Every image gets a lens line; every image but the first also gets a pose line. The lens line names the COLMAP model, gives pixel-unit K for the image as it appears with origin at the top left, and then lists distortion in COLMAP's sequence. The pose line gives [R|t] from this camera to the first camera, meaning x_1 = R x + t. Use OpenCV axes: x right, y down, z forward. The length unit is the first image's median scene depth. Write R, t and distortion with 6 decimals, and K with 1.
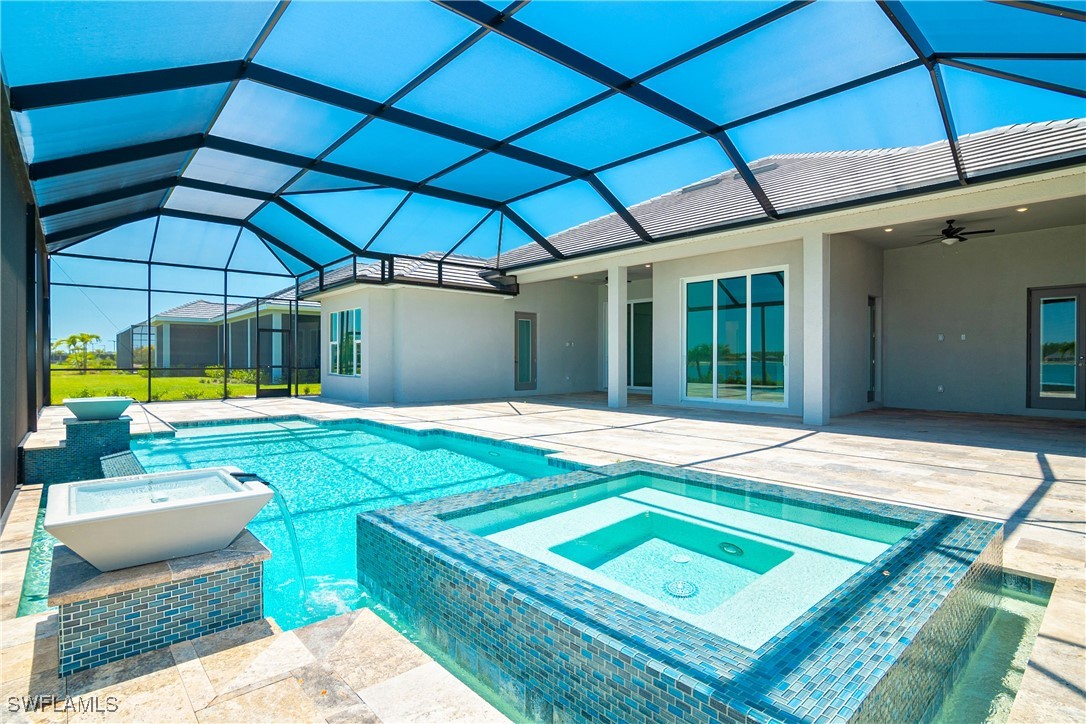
lens RADIAL K [[541.6, 0, 545.1], [0, 541.6, 359.1], [0, 0, 1]] dist [-0.023575, 0.007496]
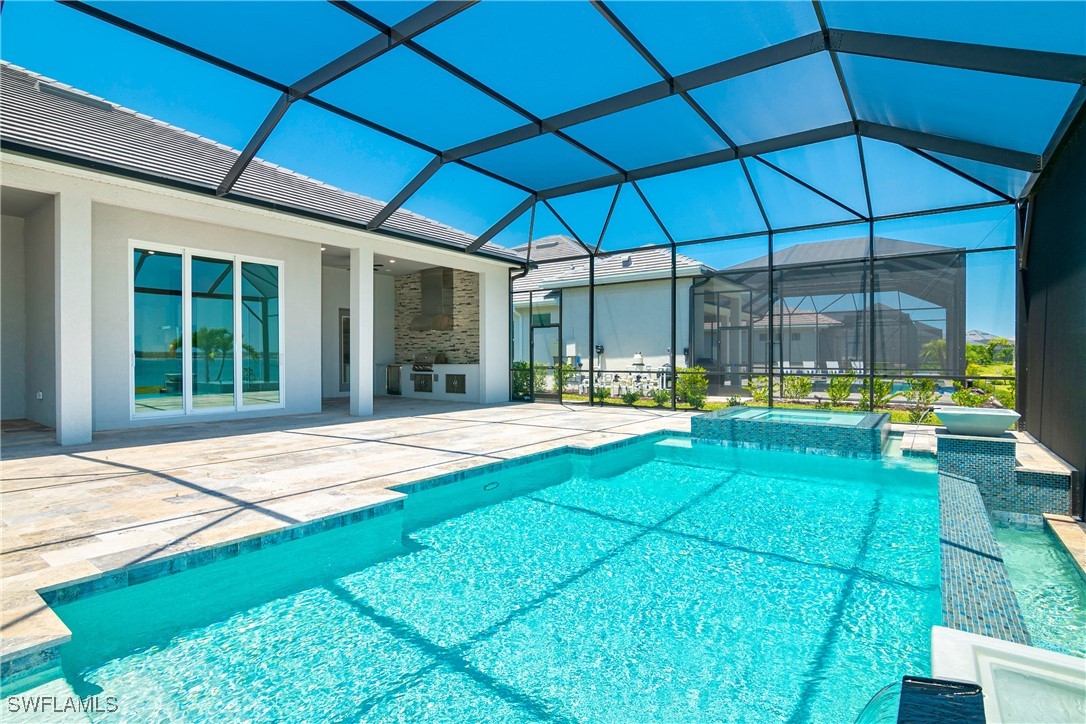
lens RADIAL K [[541.6, 0, 550.9], [0, 541.6, 360.8], [0, 0, 1]] dist [-0.023575, 0.007496]
pose [[-0.221470, -0.004337, 0.975158, -0.609220], [0.002349, 0.999985, 0.004981, 0.001023], [-0.975164, 0.003394, -0.221456, 0.749680]]
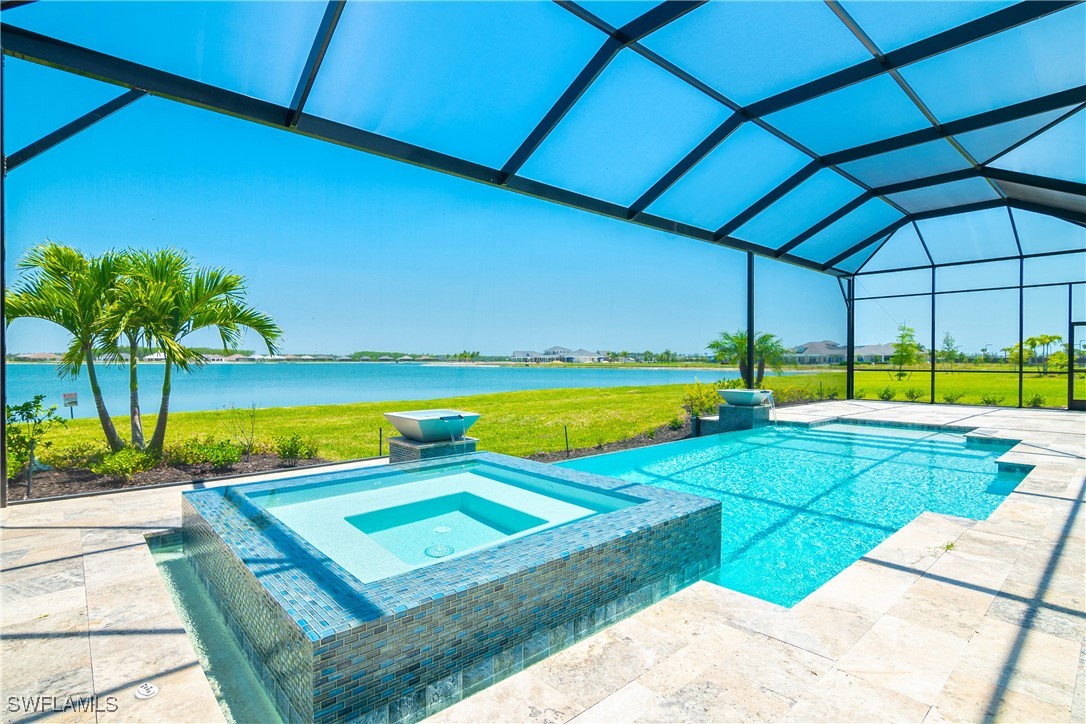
lens RADIAL K [[541.6, 0, 531.4], [0, 541.6, 366.9], [0, 0, 1]] dist [-0.023575, 0.007496]
pose [[-0.017636, 0.012630, -0.999765, 0.667796], [-0.003161, 0.999915, 0.012688, 0.000459], [0.999839, 0.003384, -0.017595, 0.579666]]
